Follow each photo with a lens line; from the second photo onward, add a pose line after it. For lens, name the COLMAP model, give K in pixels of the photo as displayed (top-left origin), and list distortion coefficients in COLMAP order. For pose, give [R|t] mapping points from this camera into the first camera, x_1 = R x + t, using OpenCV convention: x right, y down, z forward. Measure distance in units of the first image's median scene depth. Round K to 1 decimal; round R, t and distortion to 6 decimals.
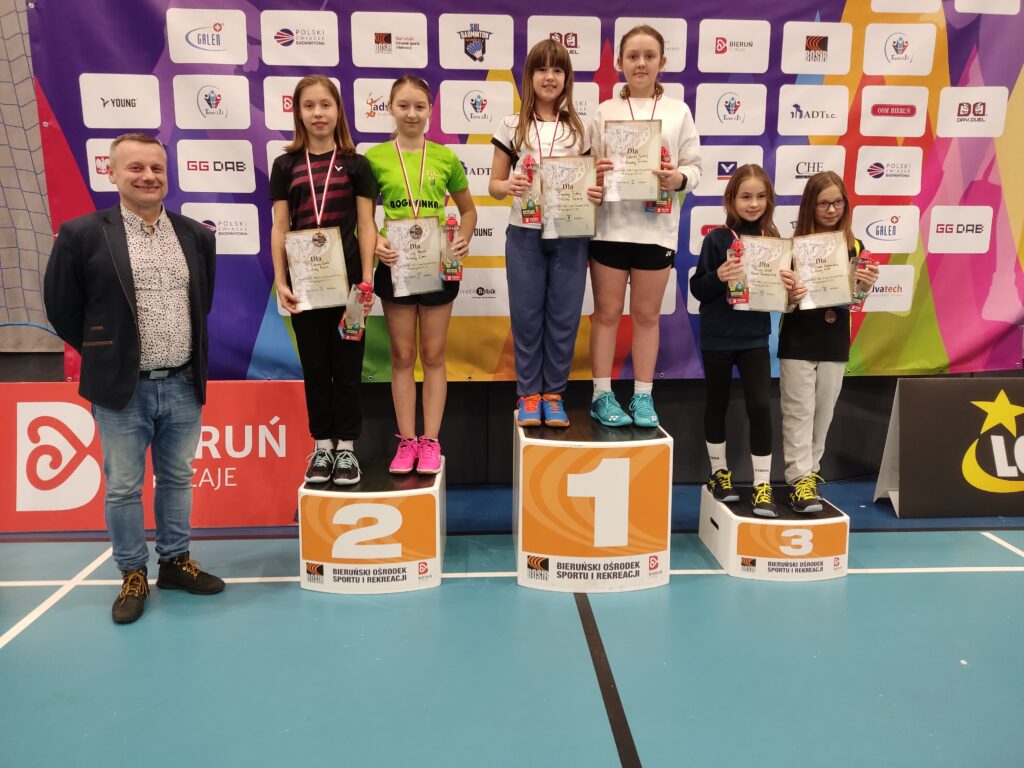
lens RADIAL K [[773.3, 0, 512.0], [0, 773.3, 384.0], [0, 0, 1]] dist [0.047486, -0.059801]
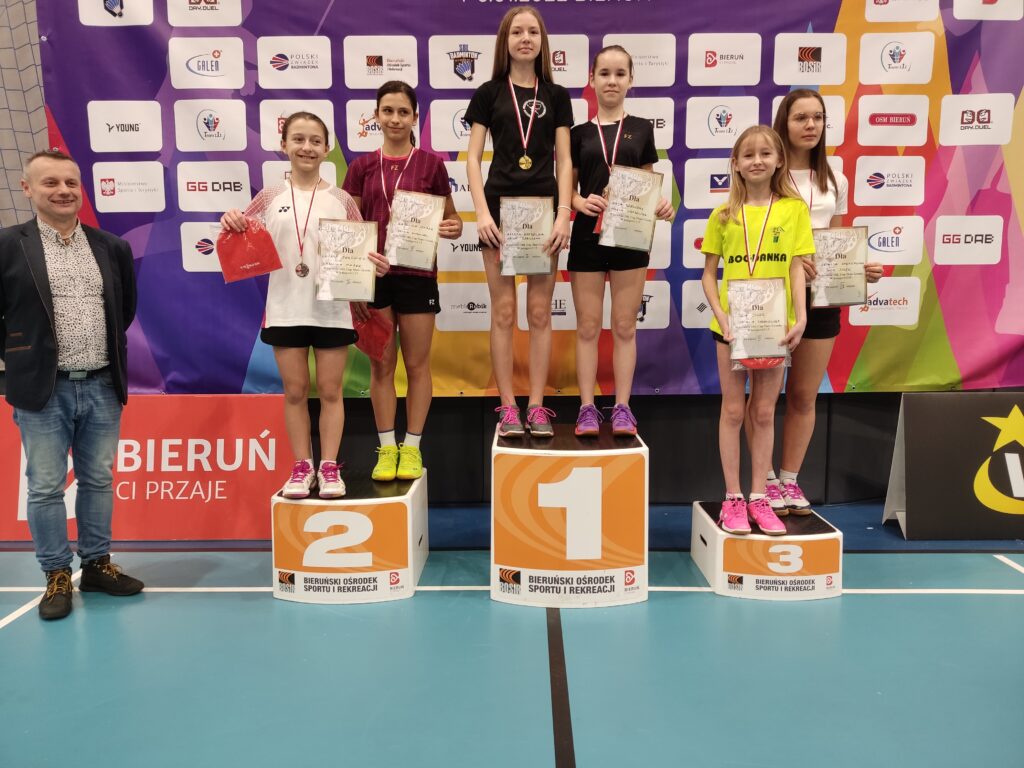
lens RADIAL K [[773.3, 0, 512.0], [0, 773.3, 384.0], [0, 0, 1]] dist [0.047486, -0.059801]
pose [[0.997848, -0.001007, -0.065558, 0.081264], [-0.002266, 0.998755, -0.049843, 0.031938], [0.065526, 0.049884, 0.996603, 0.011206]]
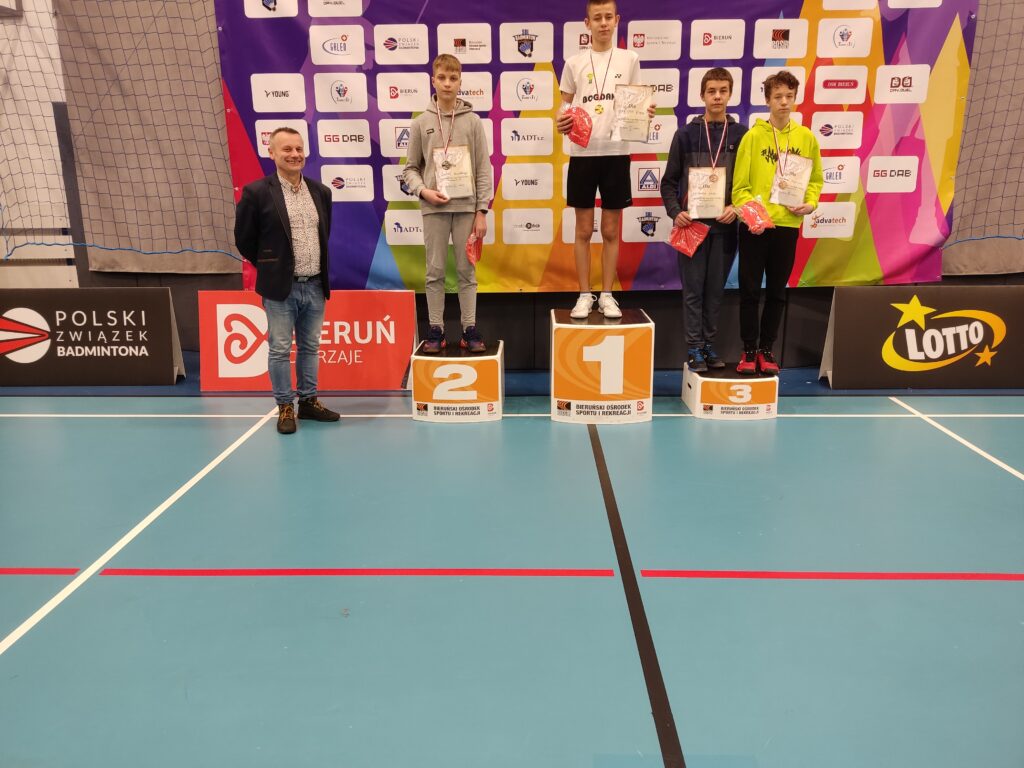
lens RADIAL K [[787.8, 0, 512.0], [0, 787.8, 384.0], [0, 0, 1]] dist [0.110569, -0.184982]
pose [[0.997335, 0.005185, -0.072777, 0.035153], [0.000433, 0.997034, 0.076966, 0.056371], [0.072961, -0.076793, 0.994374, -0.461392]]
